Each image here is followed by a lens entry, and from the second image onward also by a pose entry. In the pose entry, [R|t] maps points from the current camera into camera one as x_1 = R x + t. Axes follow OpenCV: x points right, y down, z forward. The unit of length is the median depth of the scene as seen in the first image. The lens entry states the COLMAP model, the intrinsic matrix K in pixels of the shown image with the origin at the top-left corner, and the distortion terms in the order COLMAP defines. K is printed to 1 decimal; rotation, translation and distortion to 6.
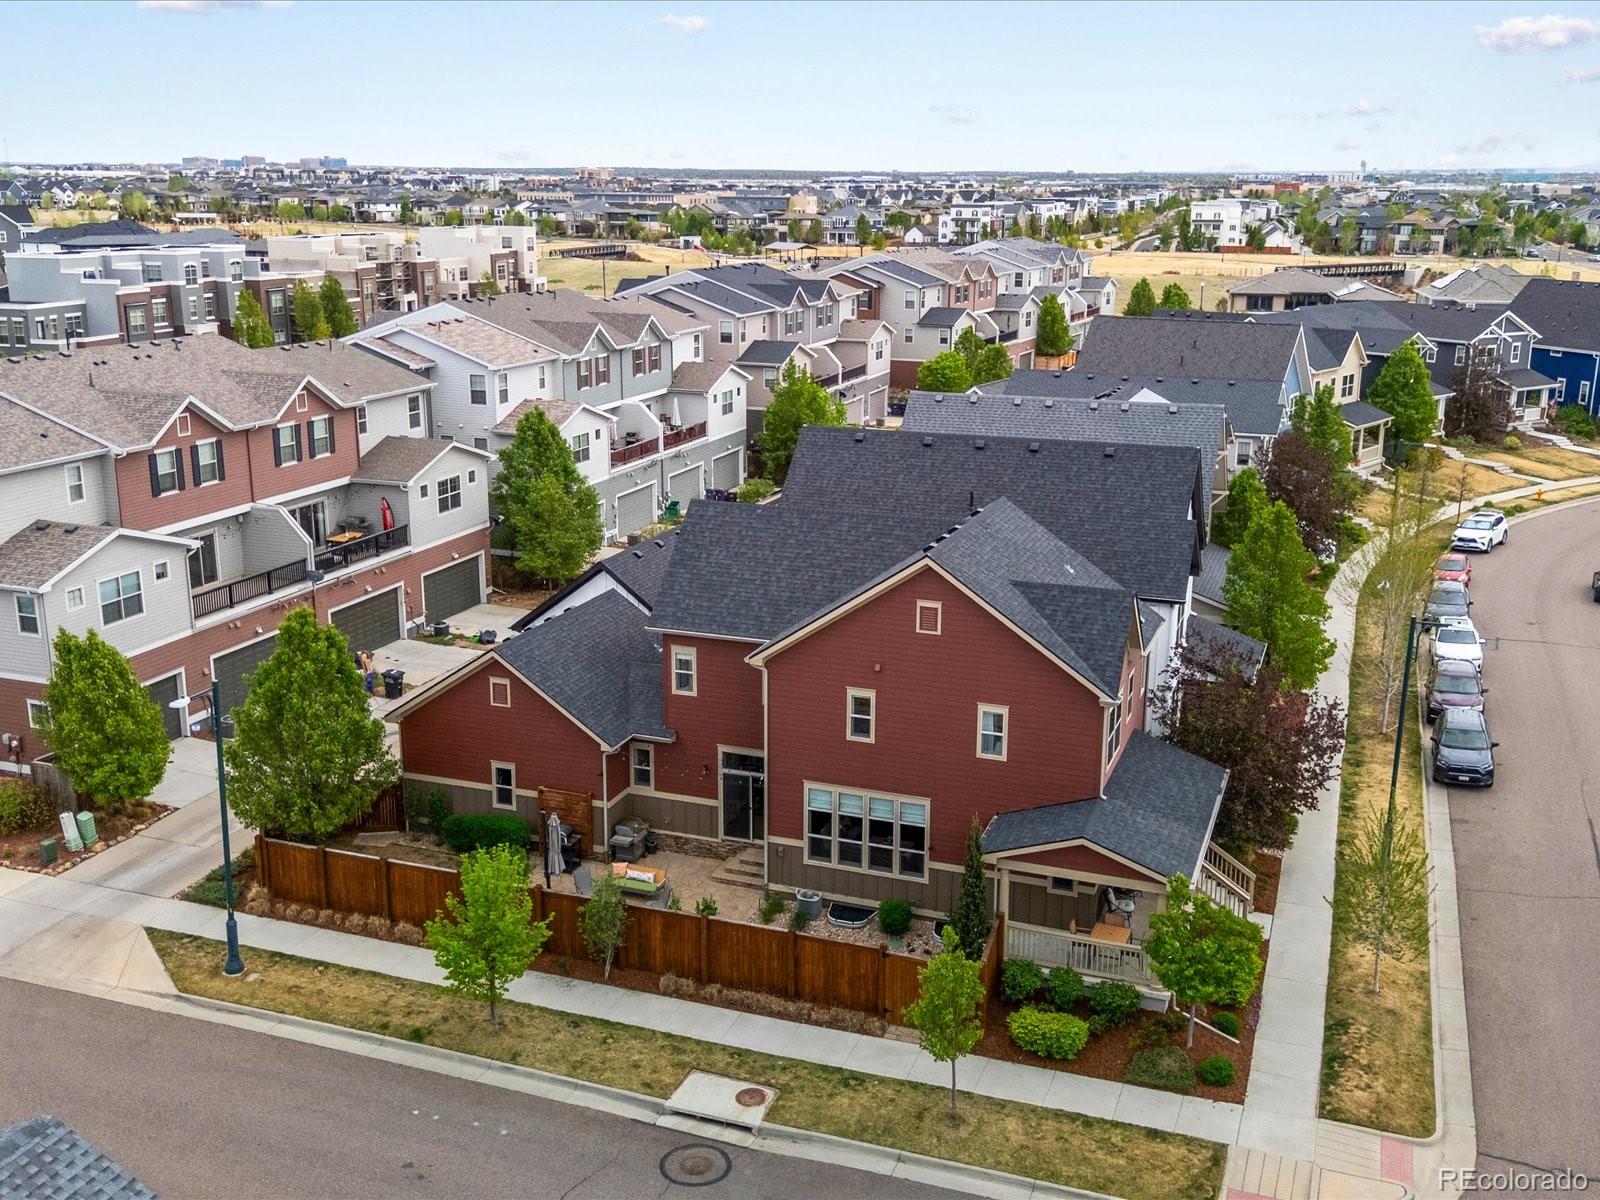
lens RADIAL K [[1576.6, 0, 800.0], [0, 1576.6, 600.0], [0, 0, 1]] dist [0.009802, 0.000835]
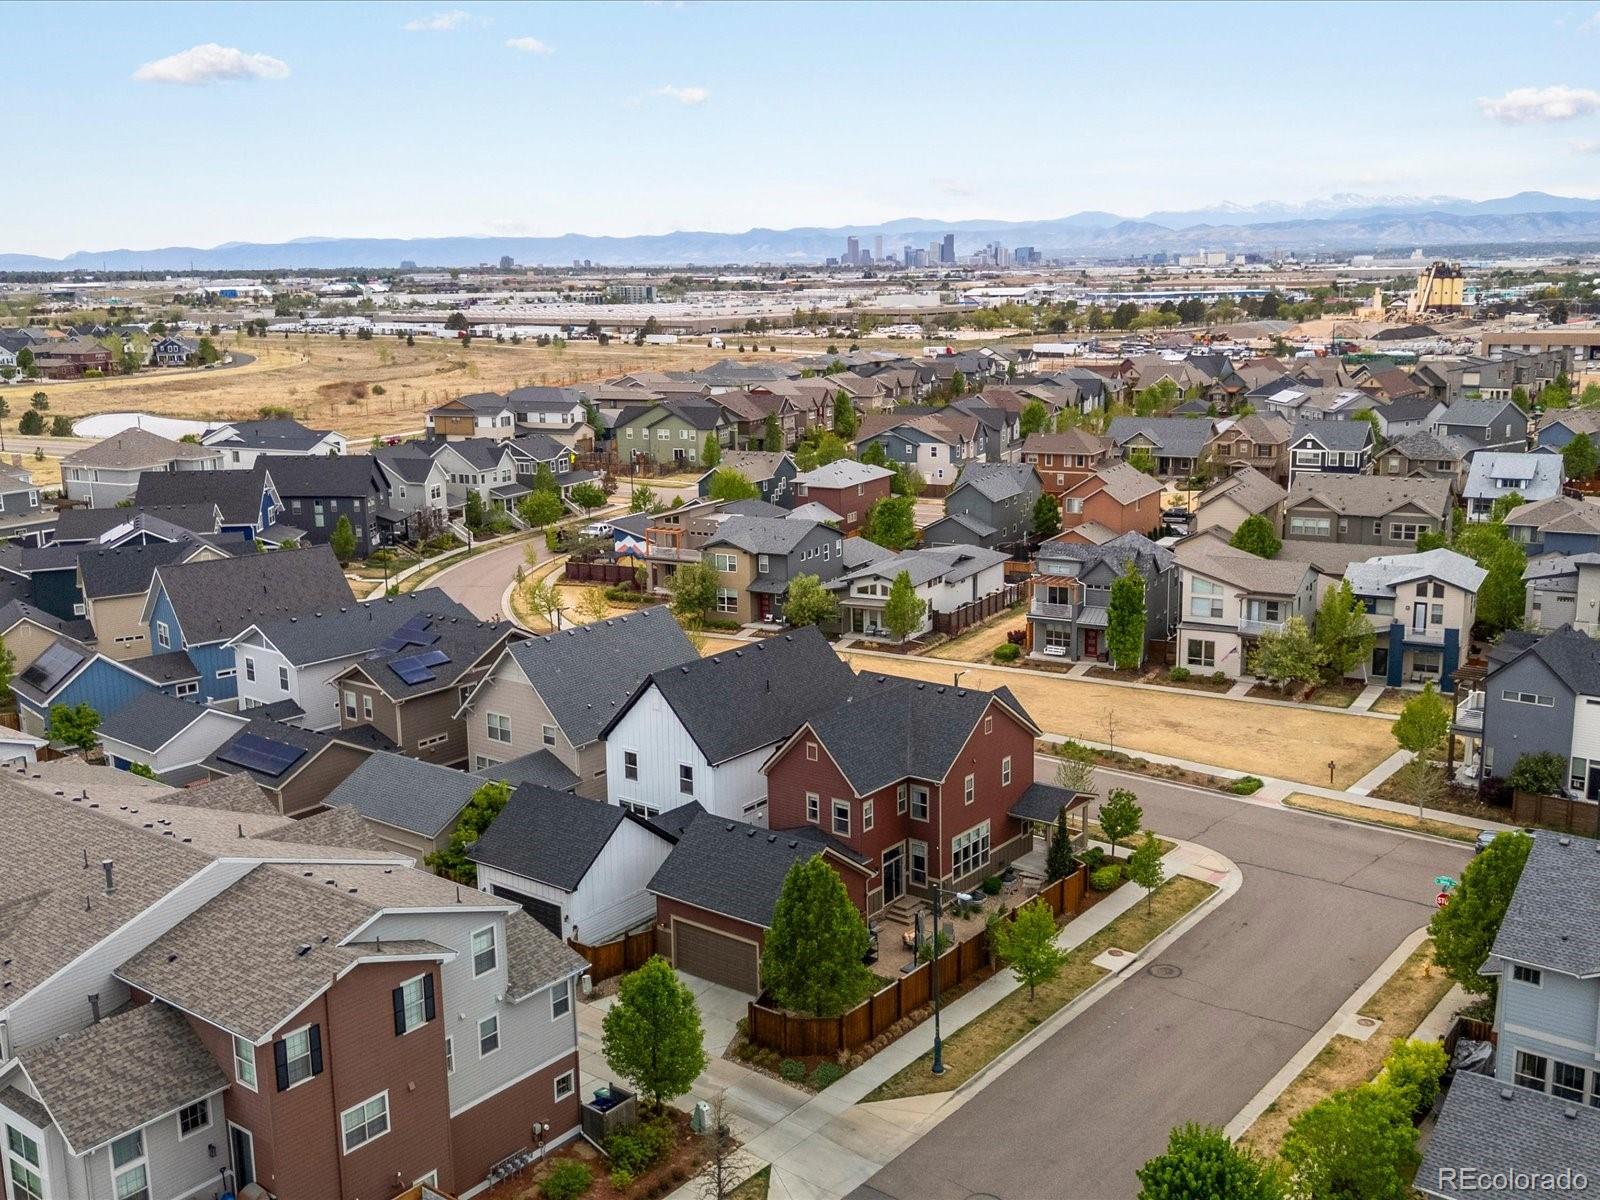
lens RADIAL K [[1576.6, 0, 800.0], [0, 1576.6, 600.0], [0, 0, 1]] dist [0.009802, 0.000835]
pose [[0.309158, -0.209234, 0.927708, -1.694418], [0.262799, 0.956308, 0.128106, -0.430805], [-0.913979, 0.204196, 0.350637, 0.470054]]
